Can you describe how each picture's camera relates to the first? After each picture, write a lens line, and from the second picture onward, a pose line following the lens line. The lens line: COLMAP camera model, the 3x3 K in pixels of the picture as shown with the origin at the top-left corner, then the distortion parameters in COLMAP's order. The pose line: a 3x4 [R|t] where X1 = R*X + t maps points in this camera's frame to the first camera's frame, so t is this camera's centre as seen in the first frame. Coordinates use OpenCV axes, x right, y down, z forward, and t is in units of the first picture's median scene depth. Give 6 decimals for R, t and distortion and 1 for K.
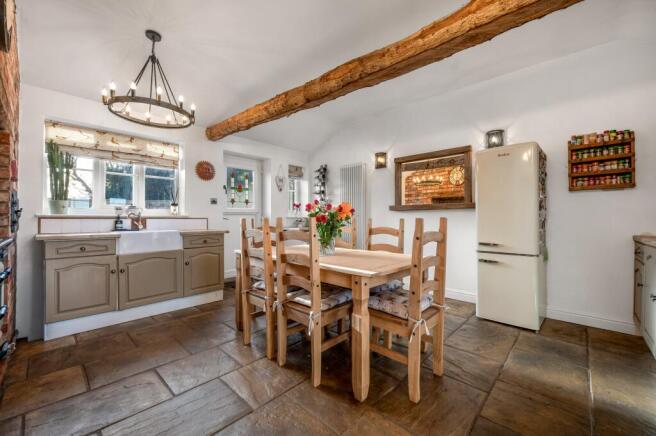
lens RADIAL K [[284.3, 0, 325.7], [0, 284.3, 218.5], [0, 0, 1]] dist [0.002903, 0.001212]
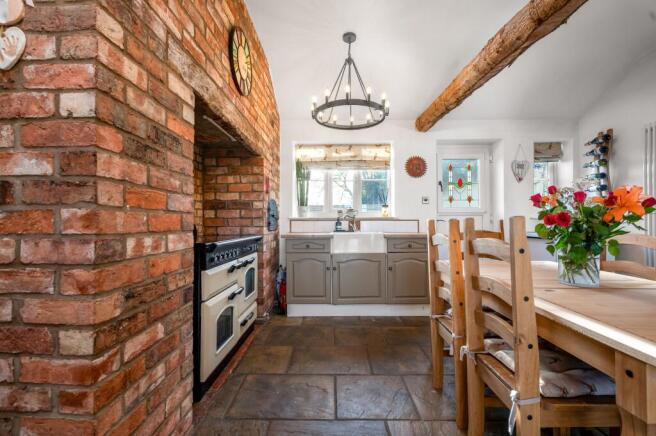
lens RADIAL K [[284.3, 0, 332.4], [0, 284.3, 219.5], [0, 0, 1]] dist [0.002903, 0.001212]
pose [[0.669314, -0.006134, -0.742954, 0.086222], [0.003499, 0.999981, -0.005104, 0.002063], [0.742972, 0.000817, 0.669322, 0.265209]]
